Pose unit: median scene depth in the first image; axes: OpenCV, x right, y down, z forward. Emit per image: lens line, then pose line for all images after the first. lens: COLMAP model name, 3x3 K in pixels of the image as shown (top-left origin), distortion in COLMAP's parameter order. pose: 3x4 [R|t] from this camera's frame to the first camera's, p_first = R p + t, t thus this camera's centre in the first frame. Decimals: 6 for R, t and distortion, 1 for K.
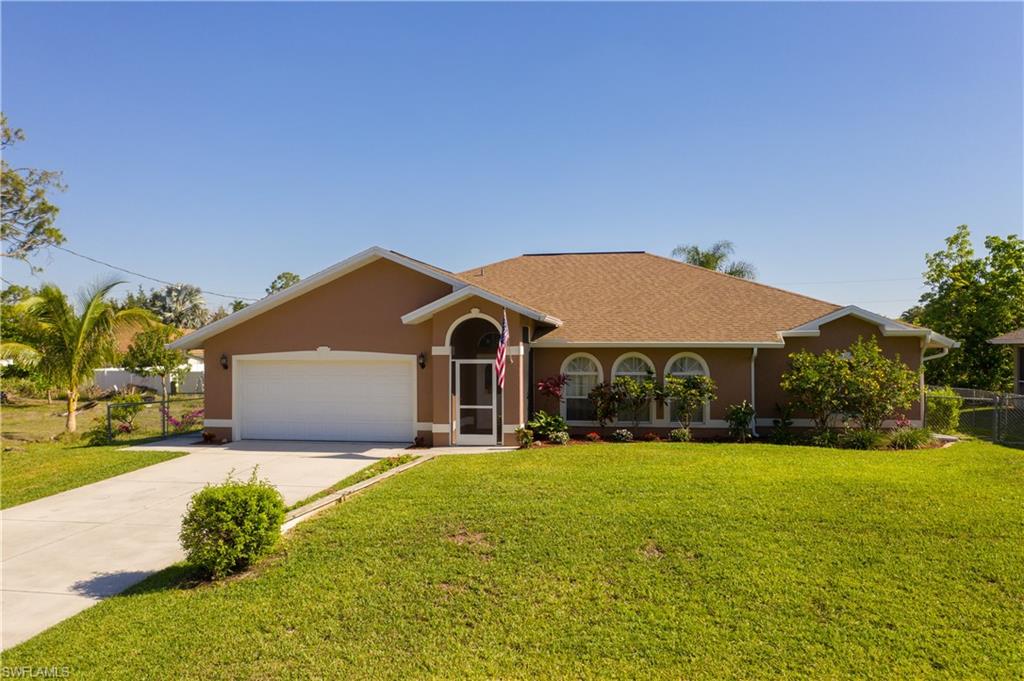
lens RADIAL K [[822.1, 0, 512.0], [0, 822.1, 340.5], [0, 0, 1]] dist [-0.010563, -0.001335]
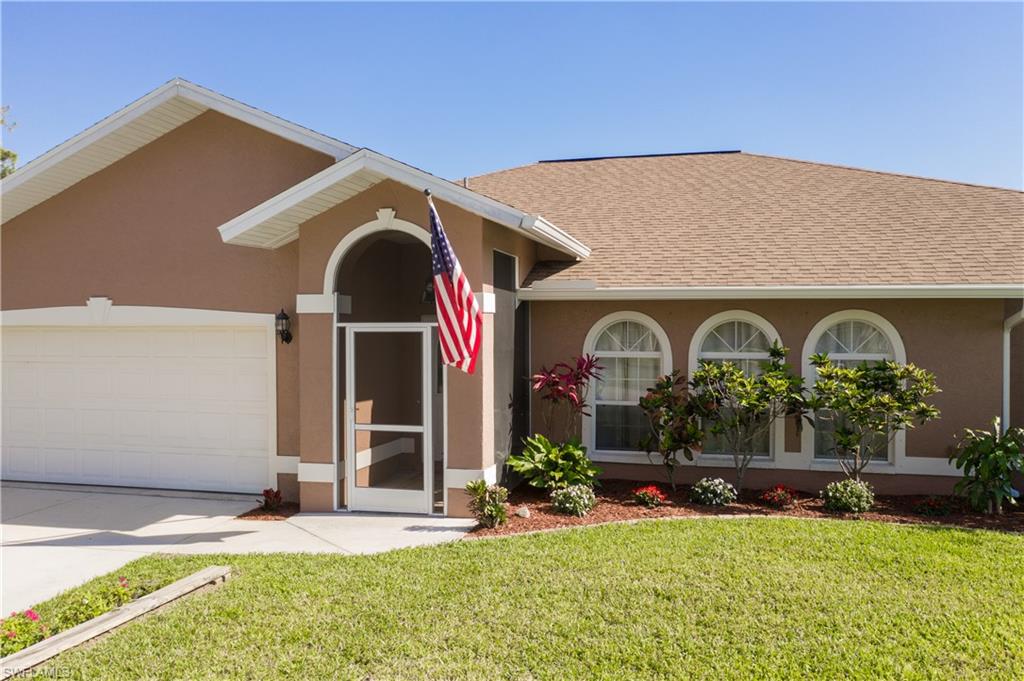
lens RADIAL K [[822.1, 0, 512.0], [0, 822.1, 340.5], [0, 0, 1]] dist [-0.010563, -0.001335]
pose [[0.997346, 0.004437, -0.072677, 0.054981], [-0.002490, 0.999636, 0.026860, 0.019826], [0.072770, -0.026608, 0.996994, 0.537839]]
